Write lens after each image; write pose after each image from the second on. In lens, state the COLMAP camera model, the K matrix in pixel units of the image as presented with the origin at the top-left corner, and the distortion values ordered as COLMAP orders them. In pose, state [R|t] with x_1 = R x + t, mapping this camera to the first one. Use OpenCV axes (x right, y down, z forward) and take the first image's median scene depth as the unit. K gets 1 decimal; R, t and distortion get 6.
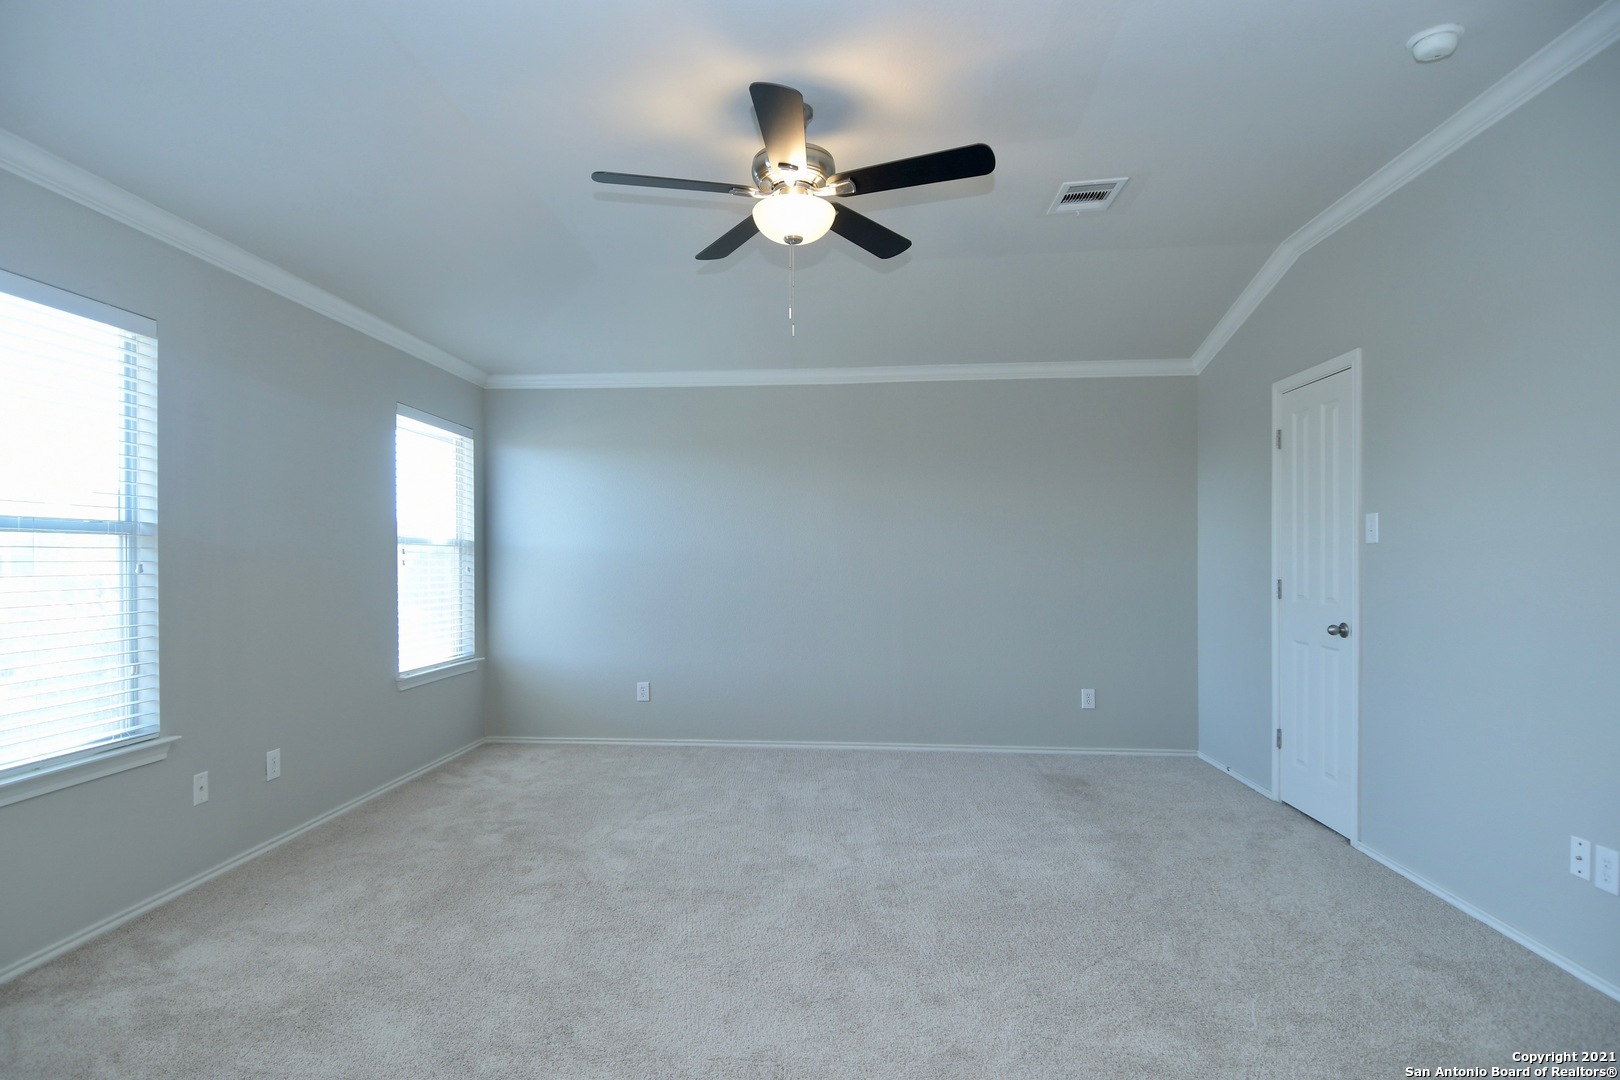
lens RADIAL K [[830.2, 0, 783.7], [0, 830.2, 547.0], [0, 0, 1]] dist [0.040253, -0.044839]
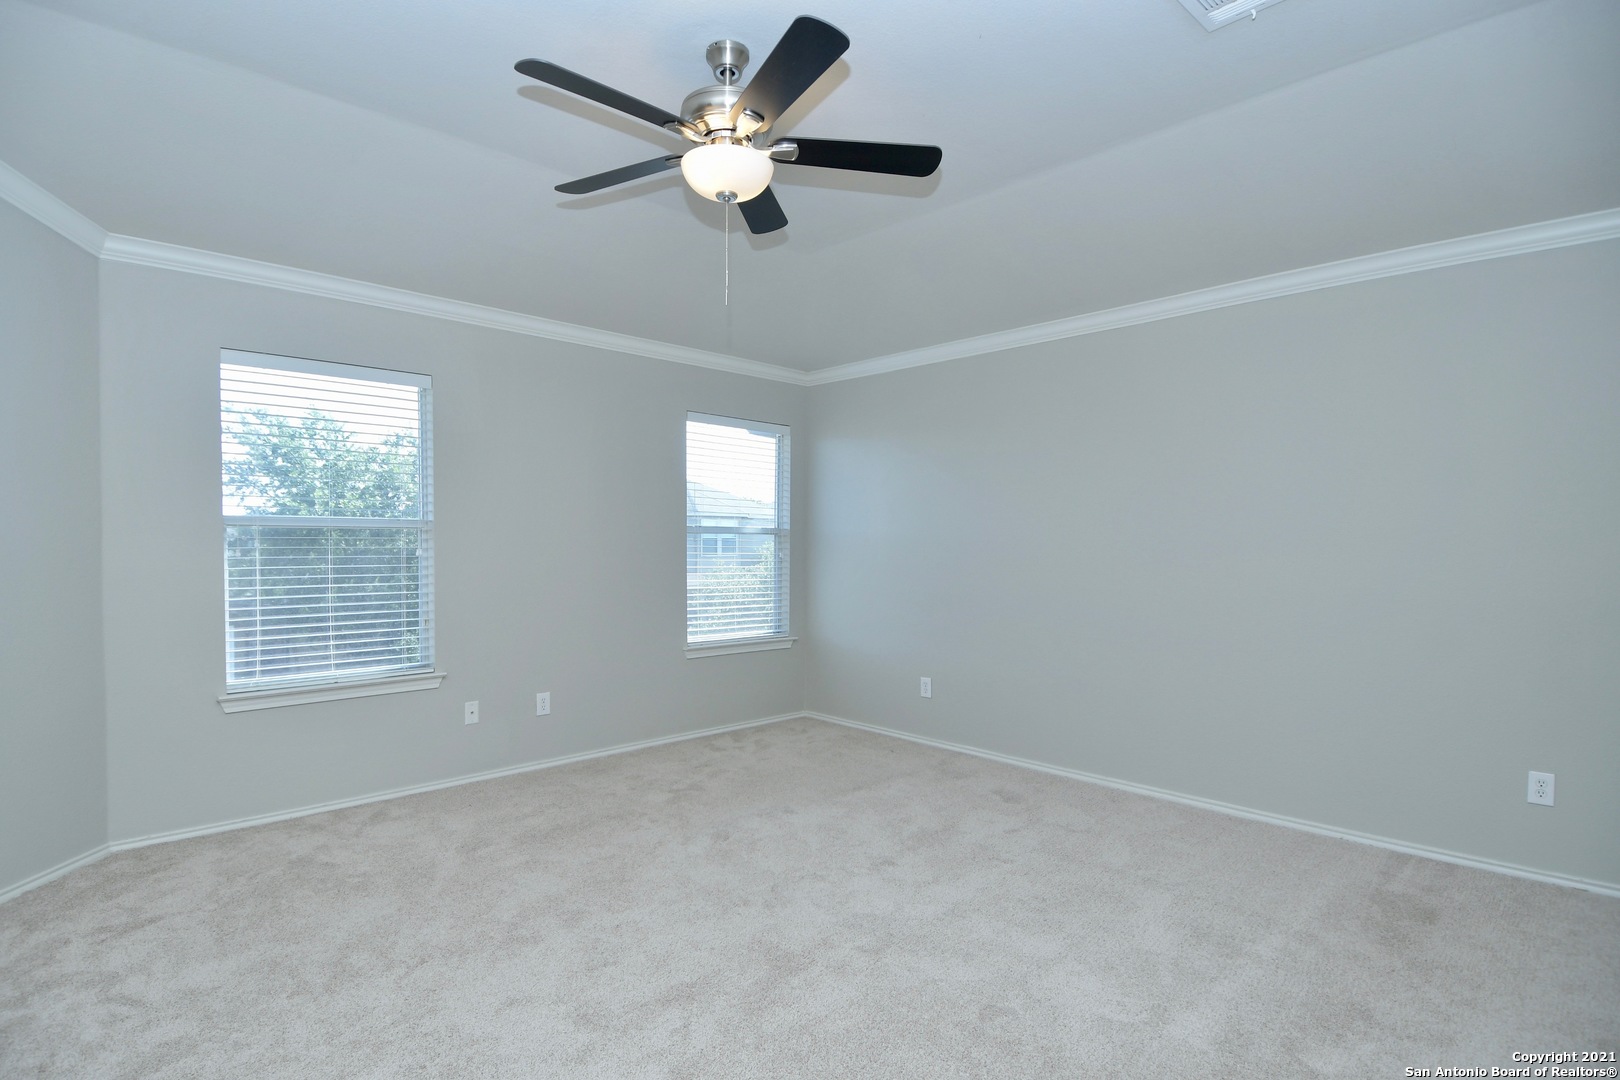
lens RADIAL K [[830.2, 0, 786.5], [0, 830.2, 550.2], [0, 0, 1]] dist [0.040253, -0.044839]
pose [[0.741696, 0.011457, -0.670638, 0.474987], [0.003565, 0.999773, 0.021024, -0.003954], [0.670726, -0.017984, 0.741487, 0.264460]]
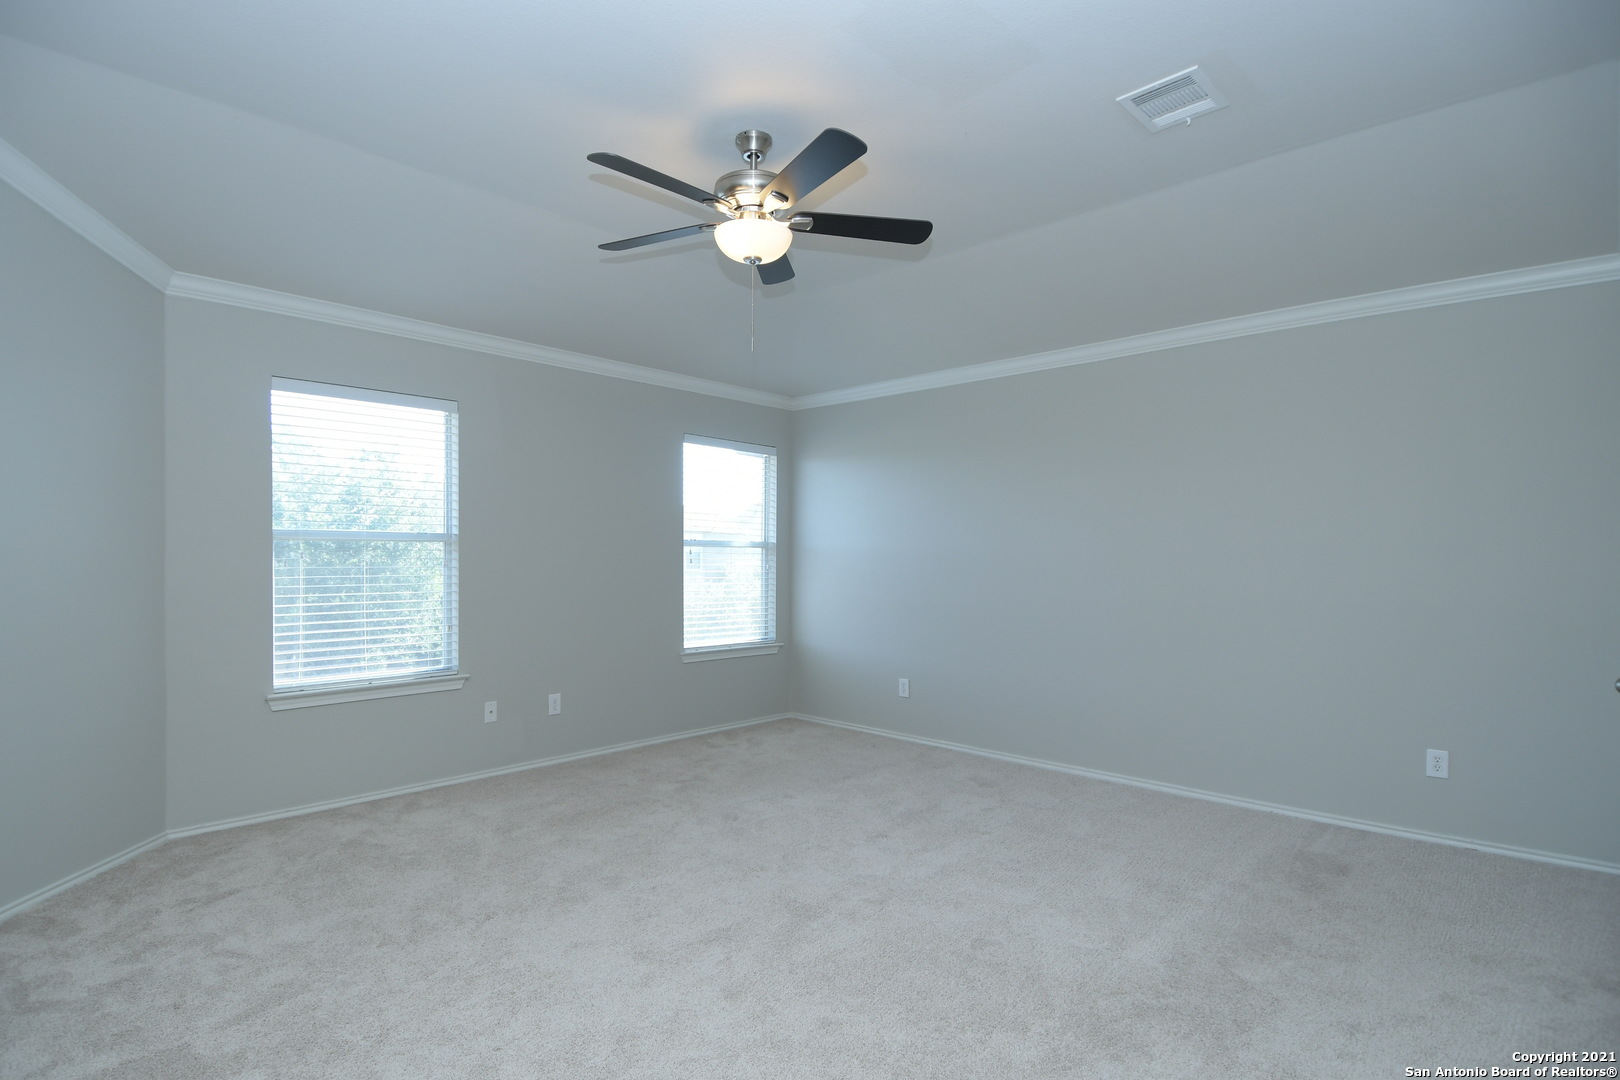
lens RADIAL K [[830.2, 0, 786.3], [0, 830.2, 545.6], [0, 0, 1]] dist [0.040253, -0.044839]
pose [[0.773759, -0.003570, -0.633471, 0.509933], [0.002806, 0.999994, -0.002209, -0.001086], [0.633474, -0.000068, 0.773764, 0.147956]]
